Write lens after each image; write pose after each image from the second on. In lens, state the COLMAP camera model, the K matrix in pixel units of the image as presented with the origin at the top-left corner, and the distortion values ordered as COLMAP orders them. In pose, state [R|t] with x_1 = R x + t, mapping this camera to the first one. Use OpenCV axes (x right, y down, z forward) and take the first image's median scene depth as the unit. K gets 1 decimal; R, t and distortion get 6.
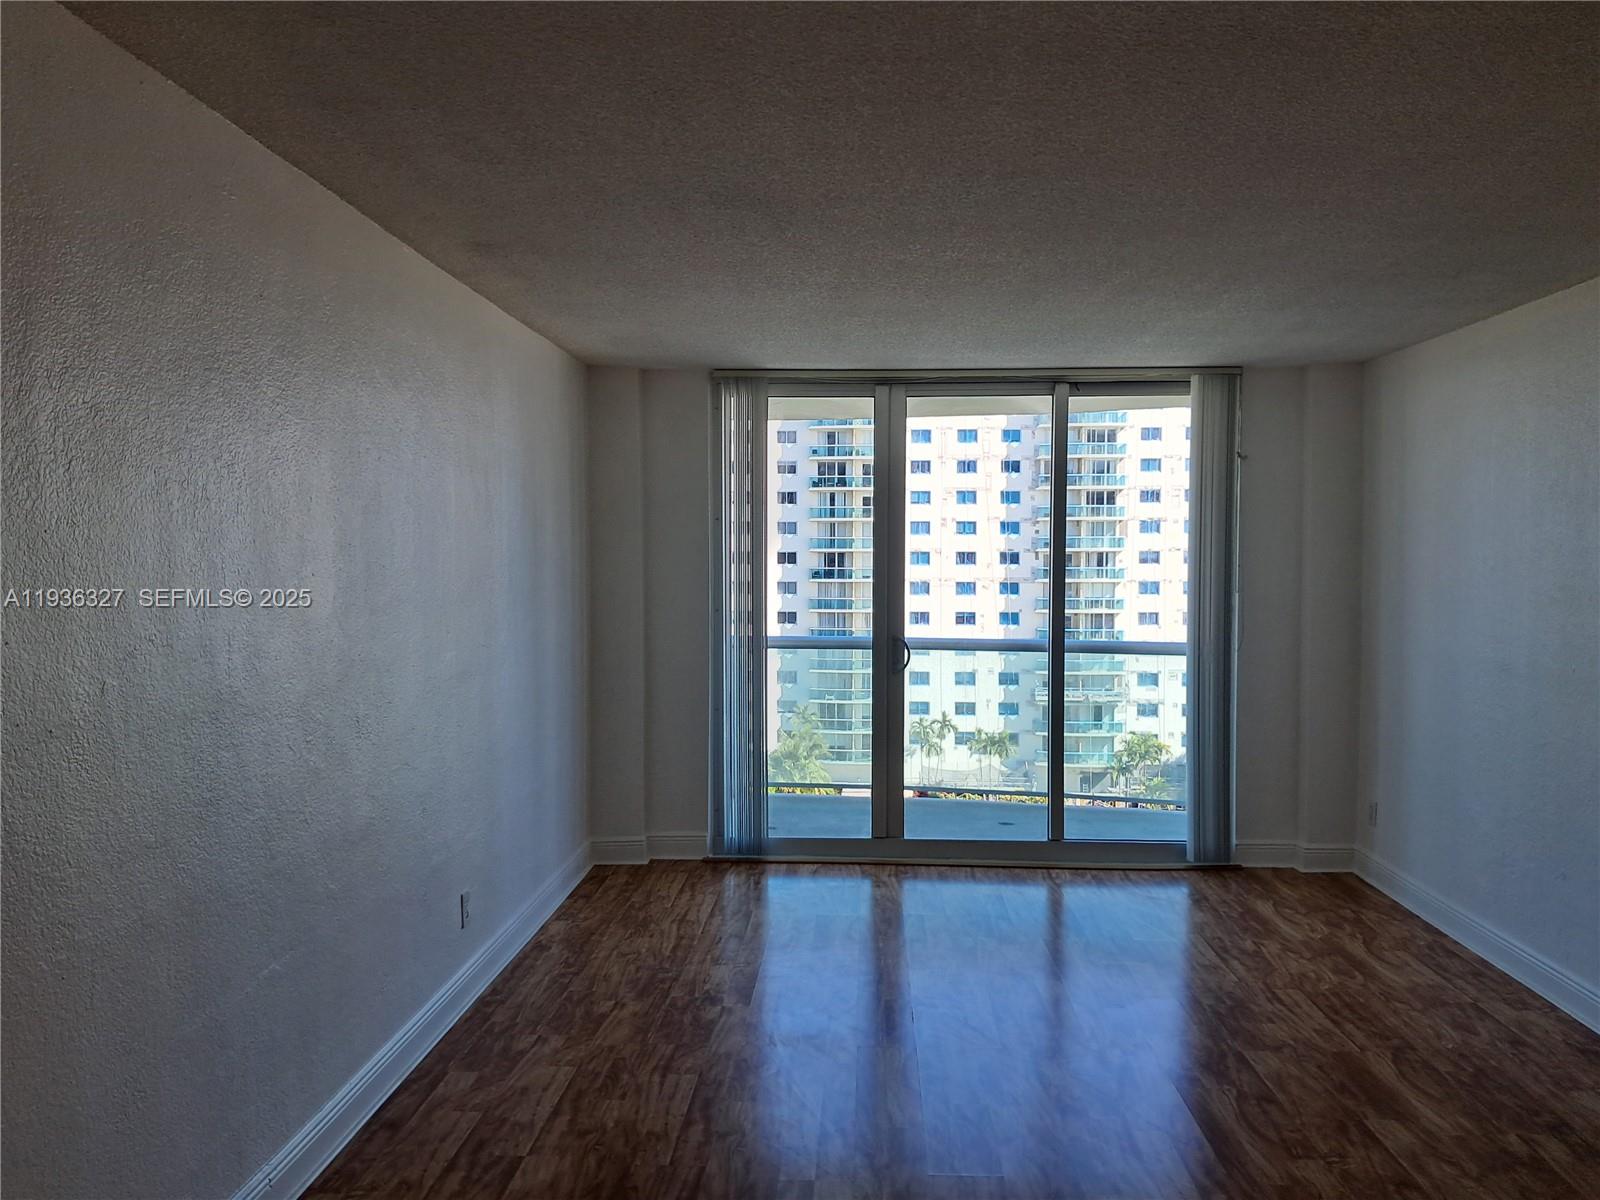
lens RADIAL K [[1233.7, 0, 812.5], [0, 1233.7, 594.6], [0, 0, 1]] dist [0.001217, -0.007920]
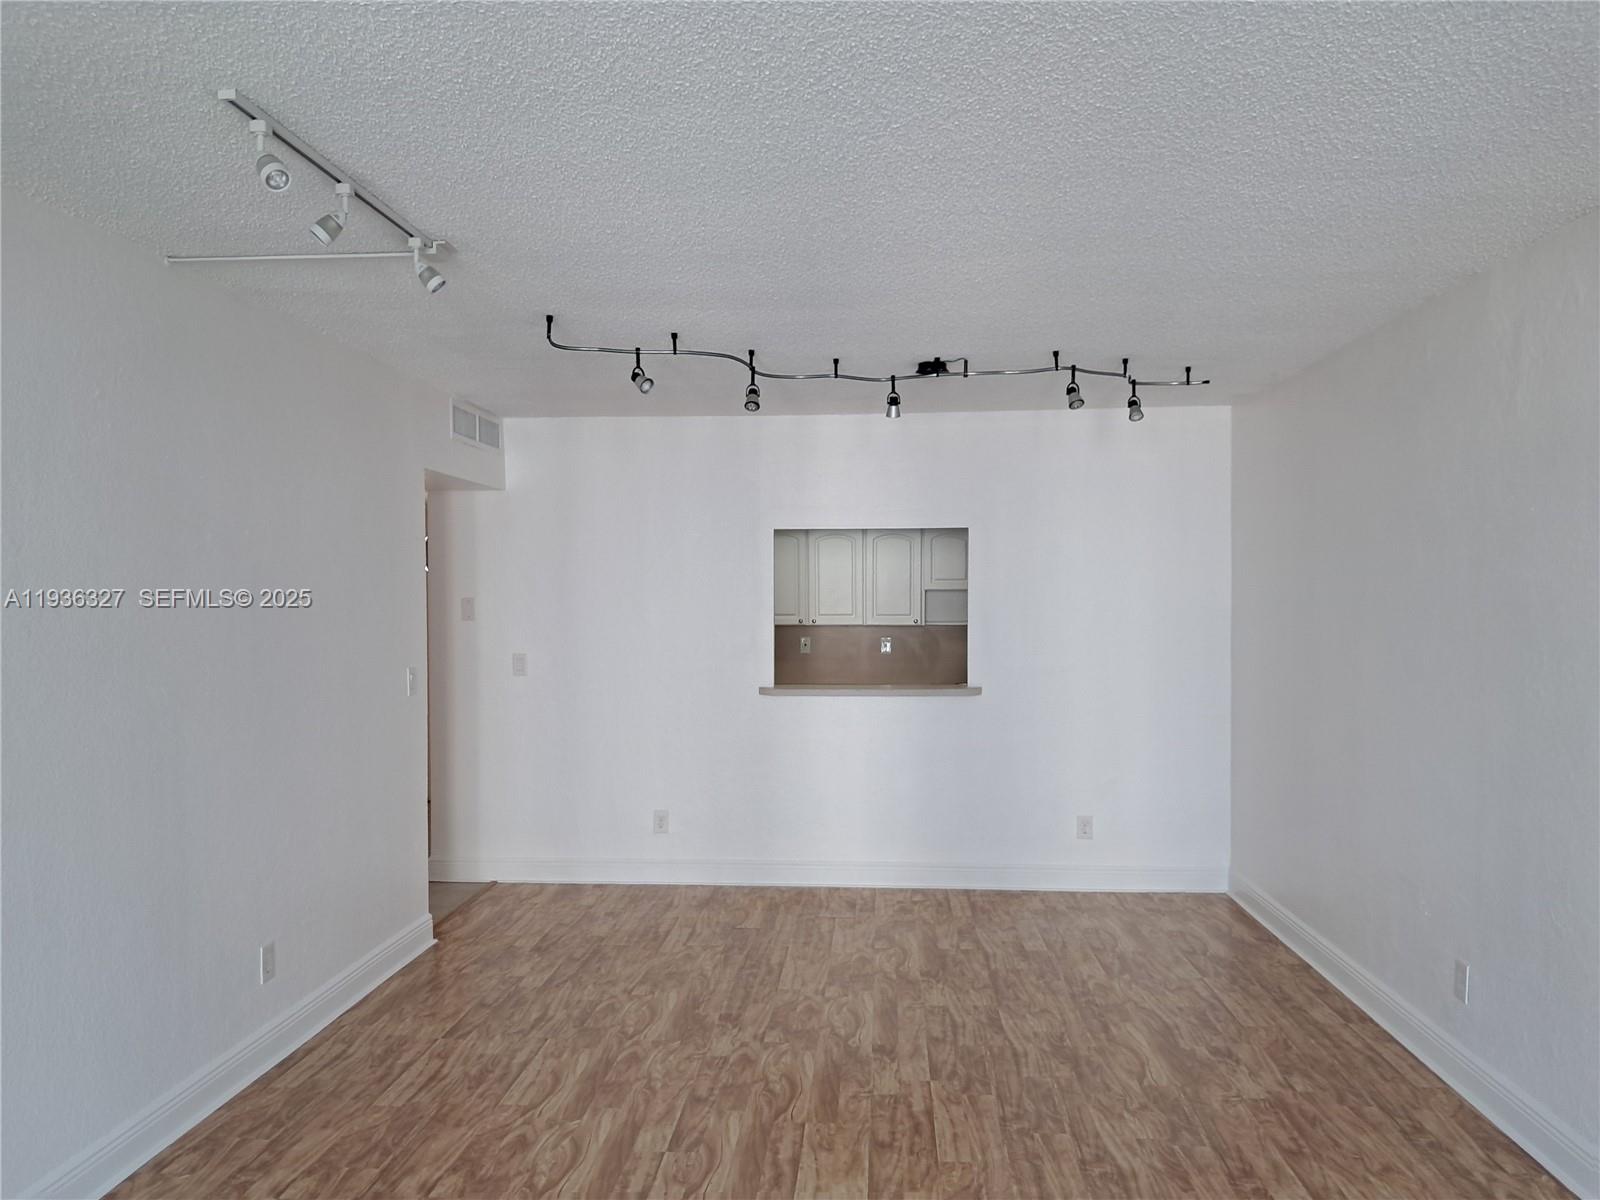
lens RADIAL K [[1233.7, 0, 816.2], [0, 1233.7, 604.0], [0, 0, 1]] dist [0.001217, -0.007920]
pose [[-0.999997, -0.001632, 0.002002, 0.161724], [-0.001547, 0.999133, 0.041610, -0.056204], [-0.002068, 0.041607, -0.999132, 1.841089]]
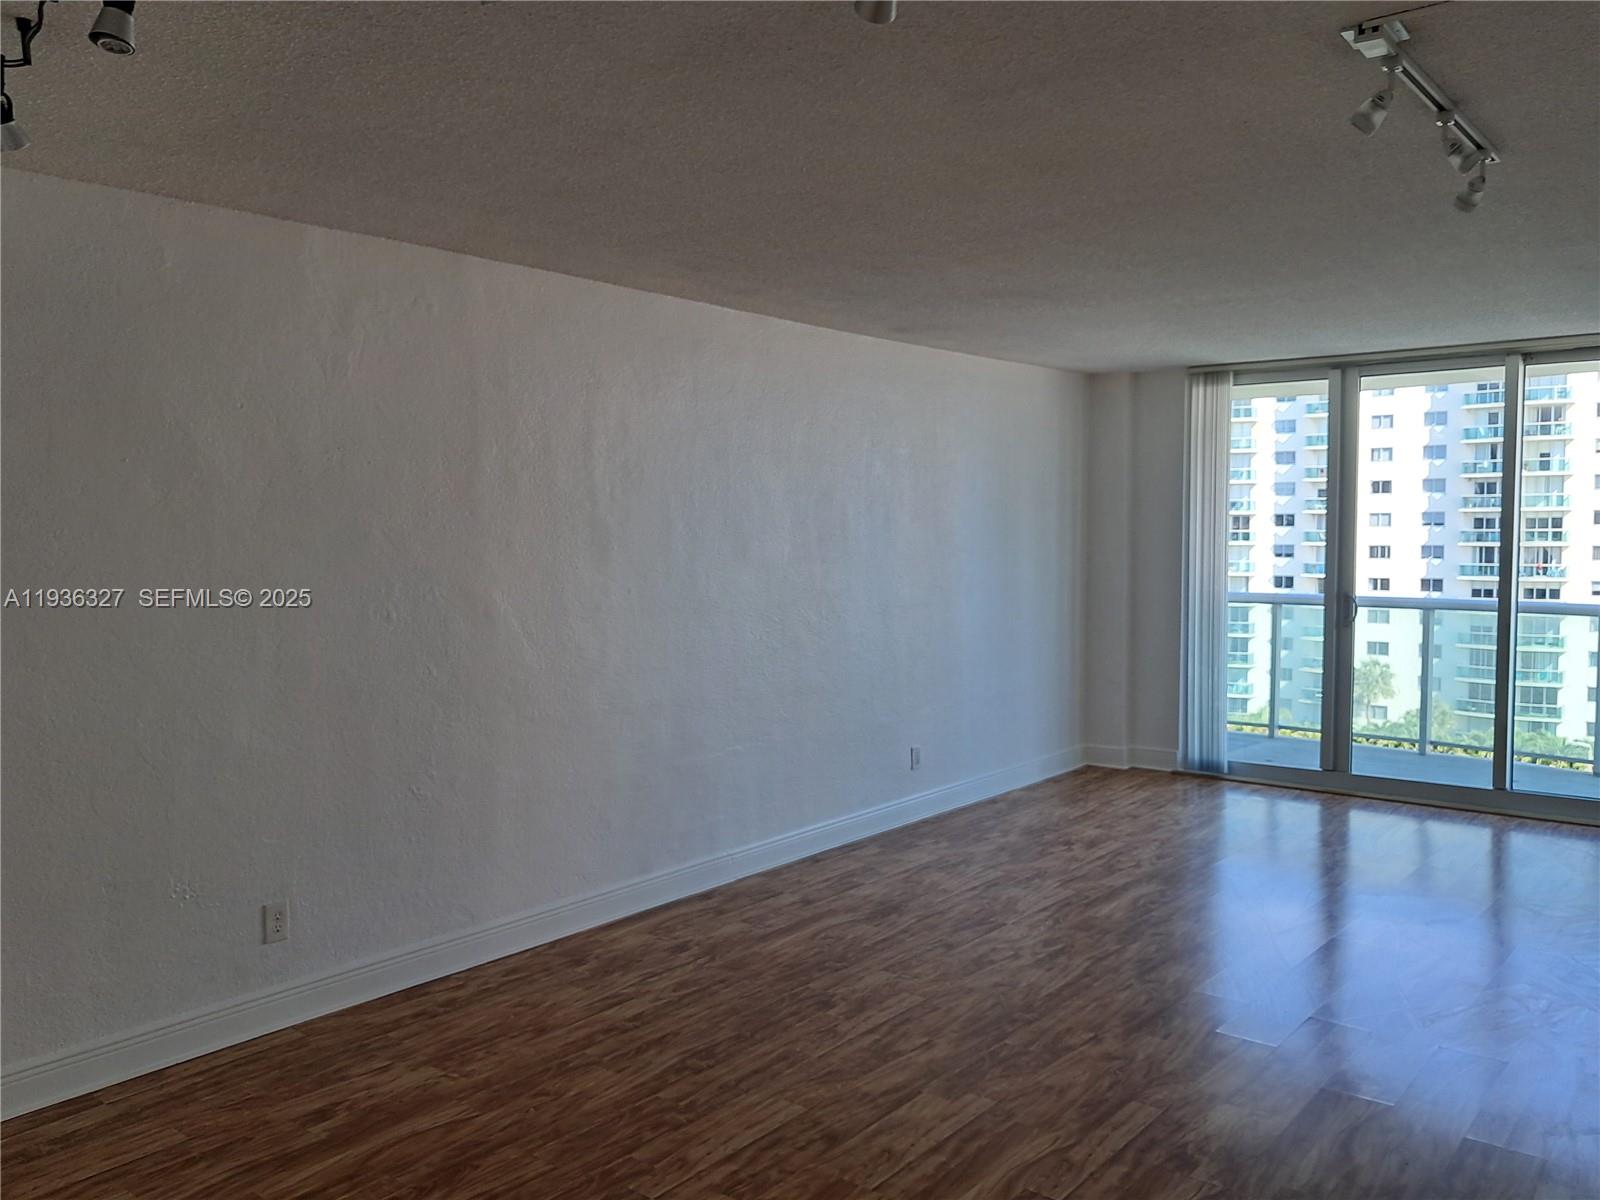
lens RADIAL K [[1233.7, 0, 803.9], [0, 1233.7, 601.3], [0, 0, 1]] dist [0.001217, -0.007920]
pose [[0.794096, 0.028481, -0.607125, 0.787013], [-0.008633, 0.999329, 0.035588, 0.012945], [0.607732, -0.023019, 0.793809, -0.420361]]
